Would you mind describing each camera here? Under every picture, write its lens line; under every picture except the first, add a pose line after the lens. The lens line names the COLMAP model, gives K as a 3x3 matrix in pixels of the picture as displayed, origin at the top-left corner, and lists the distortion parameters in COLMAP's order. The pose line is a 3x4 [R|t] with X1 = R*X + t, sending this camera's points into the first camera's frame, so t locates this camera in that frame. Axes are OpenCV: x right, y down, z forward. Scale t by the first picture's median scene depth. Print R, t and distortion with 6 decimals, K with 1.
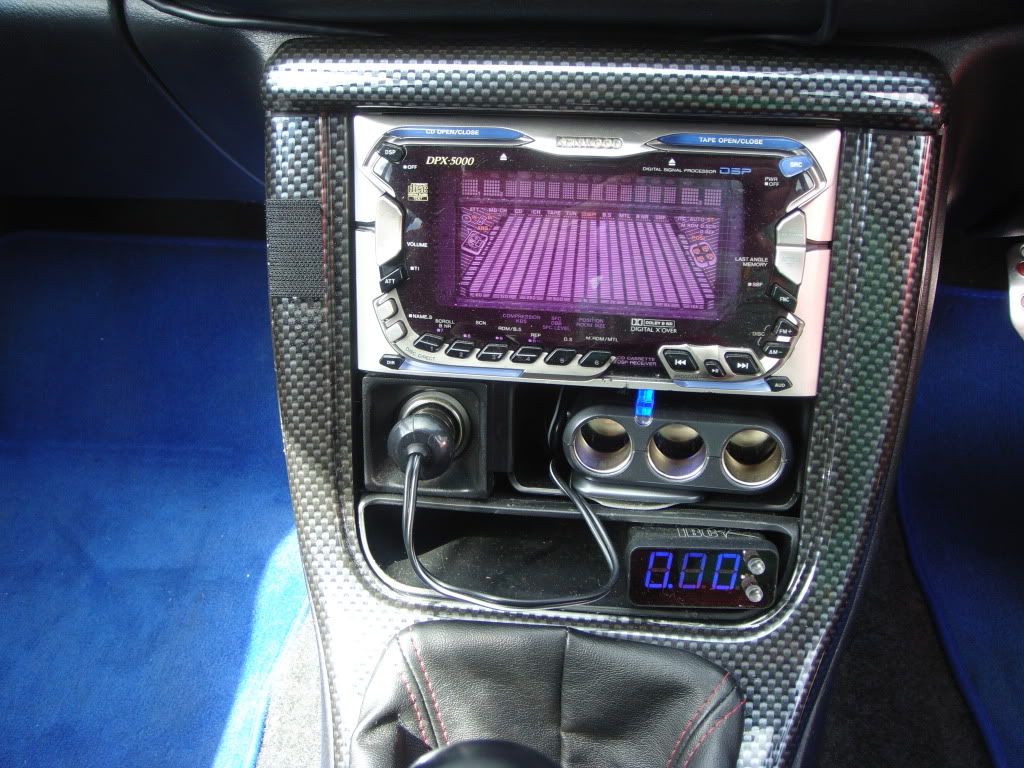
lens RADIAL K [[973.8, 0, 498.3], [0, 973.8, 385.3], [0, 0, 1]] dist [-0.215752, 0.261131]
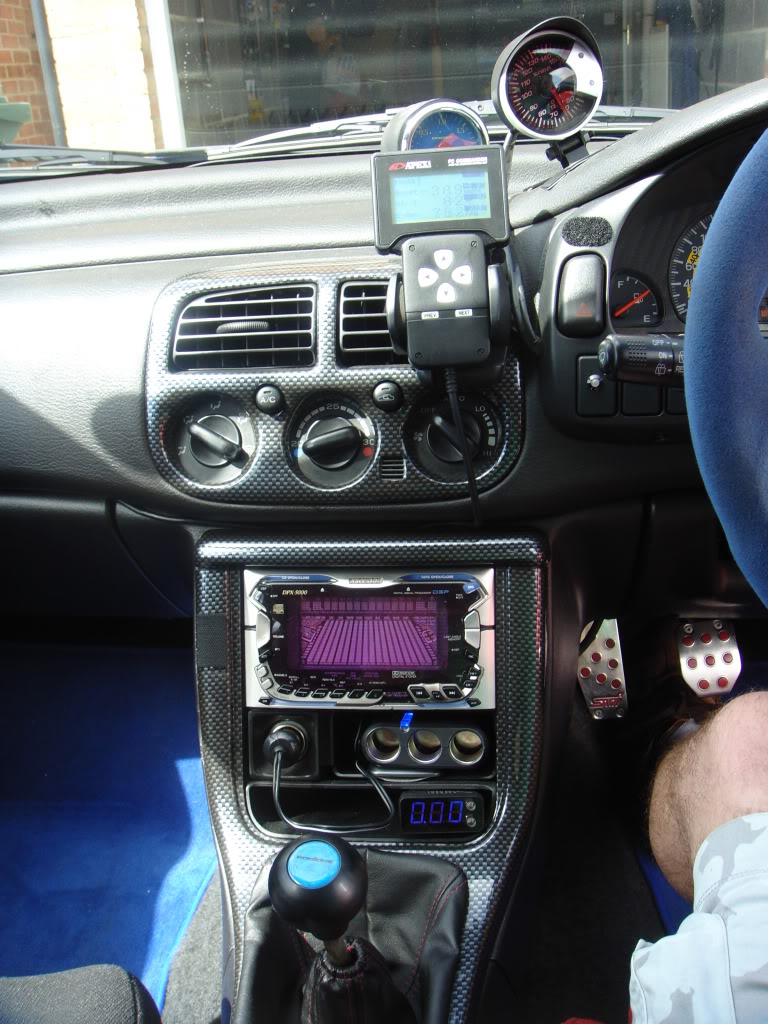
lens RADIAL K [[973.8, 0, 384.0], [0, 973.8, 512.0], [0, 0, 1]] dist [-0.215752, 0.261131]
pose [[0.998237, -0.028261, 0.052191, 0.029684], [0.042409, 0.954828, -0.294118, 0.183025], [-0.041522, 0.295813, 0.954343, -0.866239]]
